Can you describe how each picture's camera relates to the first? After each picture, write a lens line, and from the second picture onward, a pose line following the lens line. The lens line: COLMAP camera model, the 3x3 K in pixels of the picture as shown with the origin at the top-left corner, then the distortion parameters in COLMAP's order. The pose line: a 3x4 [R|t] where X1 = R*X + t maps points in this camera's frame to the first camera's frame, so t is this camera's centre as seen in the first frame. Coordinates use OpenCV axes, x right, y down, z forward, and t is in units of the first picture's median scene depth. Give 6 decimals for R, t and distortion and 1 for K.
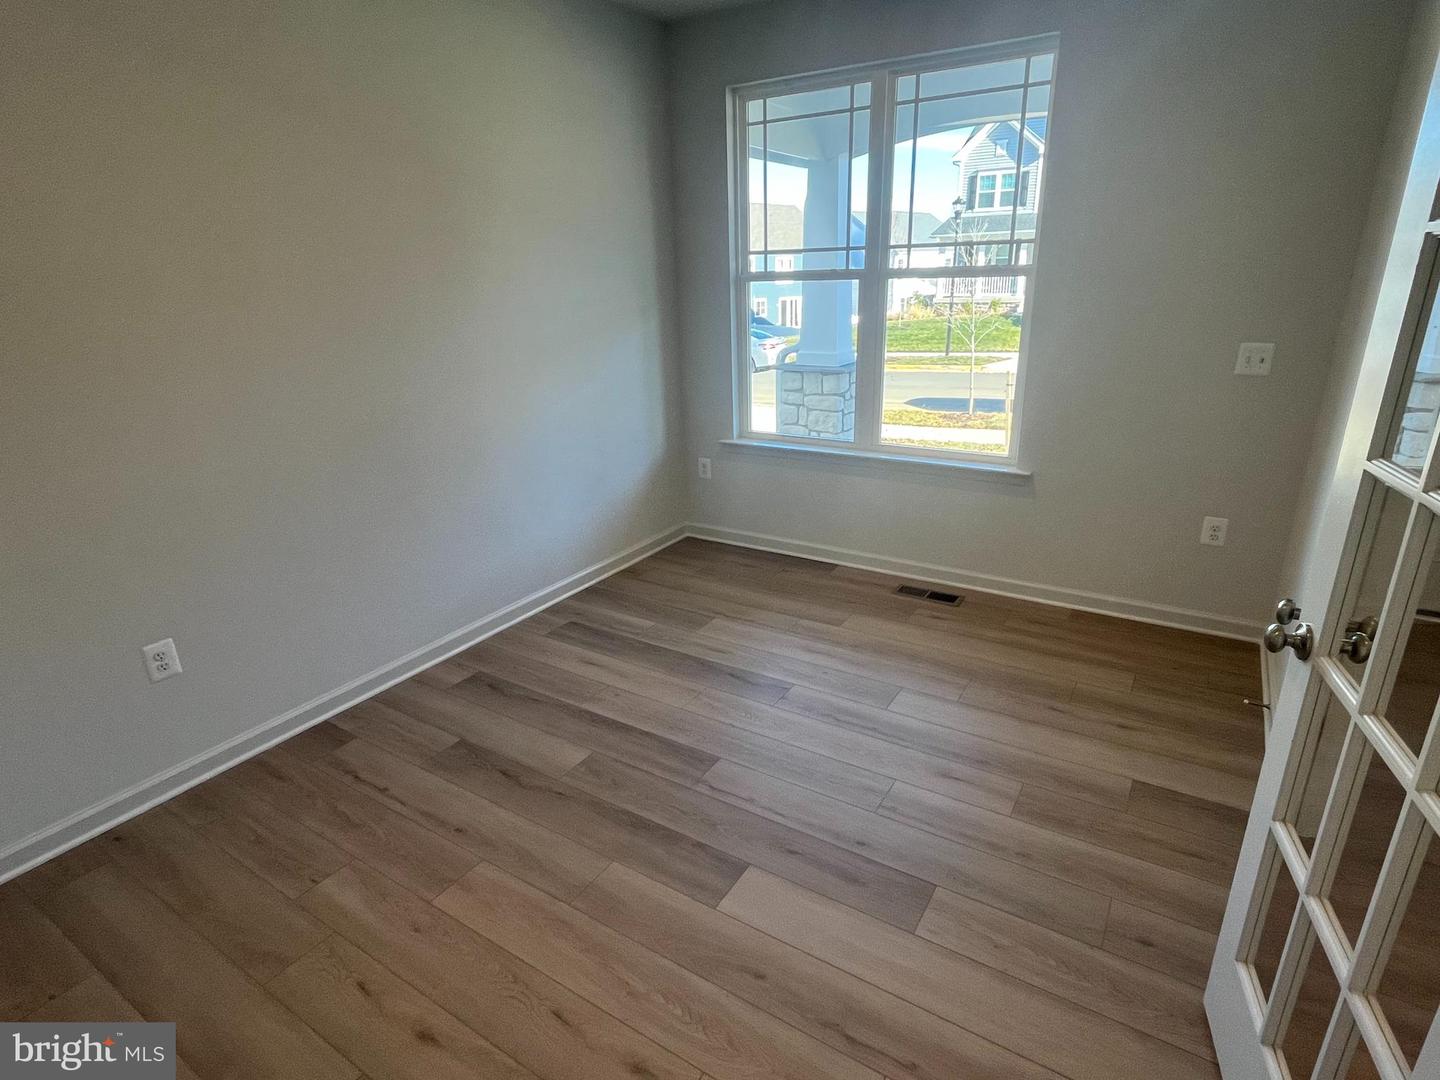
lens RADIAL K [[761.7, 0, 719.5], [0, 761.7, 540.8], [0, 0, 1]] dist [-0.003213, -0.001881]
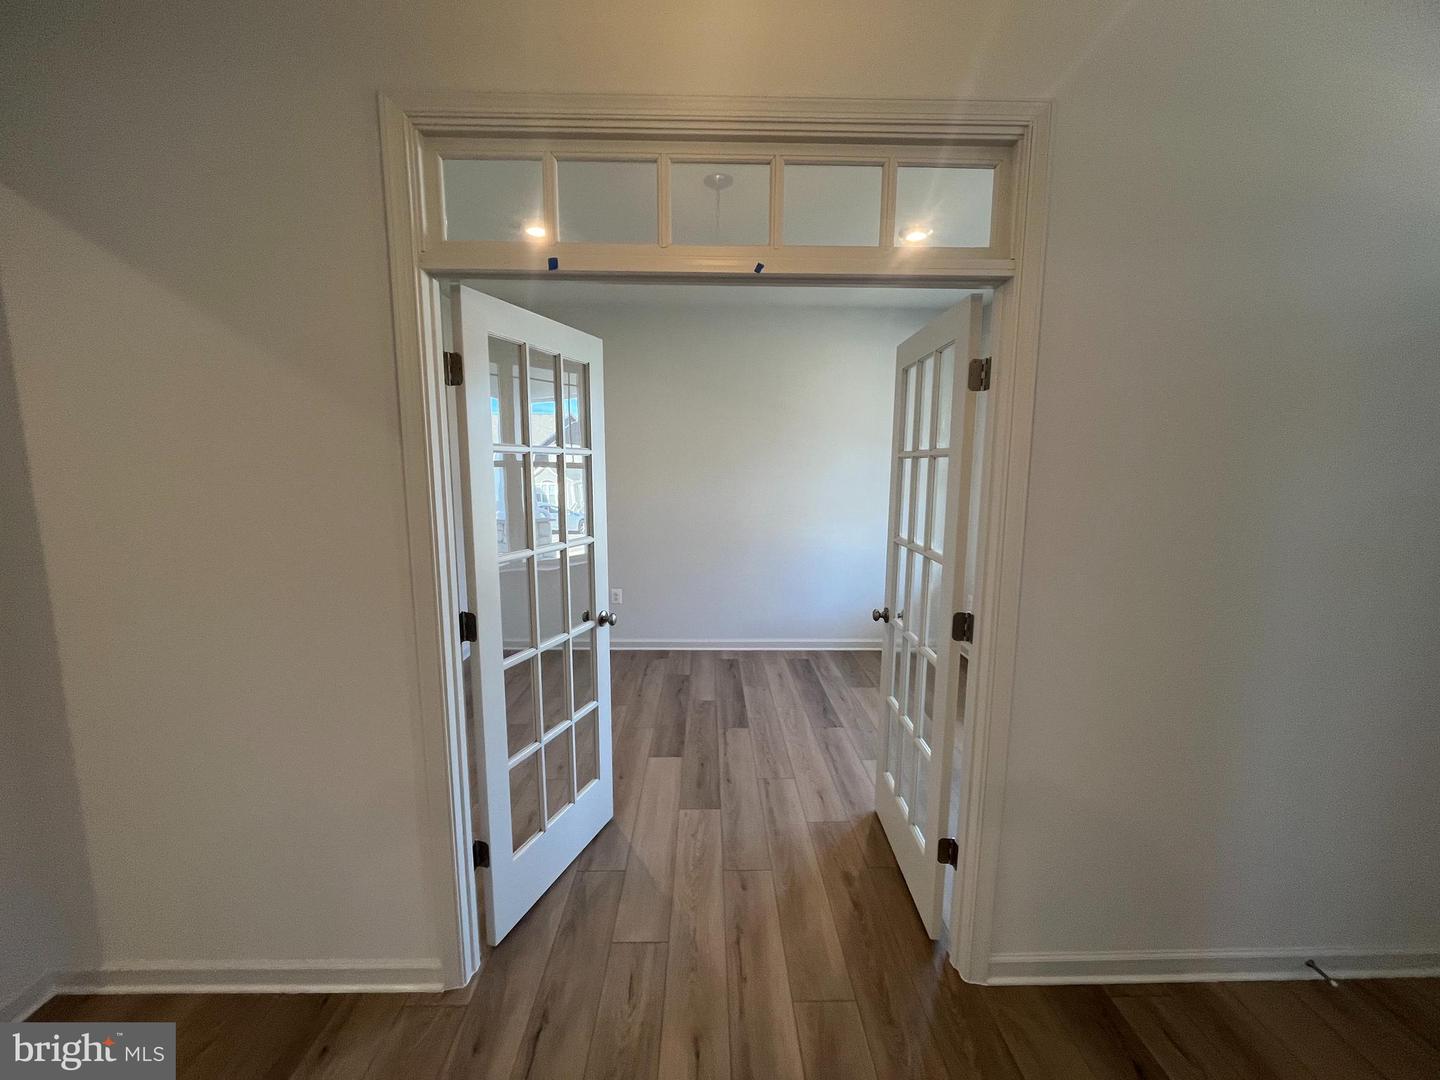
lens RADIAL K [[583.8, 0, 714.2], [0, 583.8, 538.5], [0, 0, 1]] dist [-0.003297, -0.000509]
pose [[0.552886, 0.142791, -0.820931, 0.871569], [-0.311029, 0.949365, -0.044343, -0.028522], [0.773031, 0.279850, 0.569303, 0.078987]]
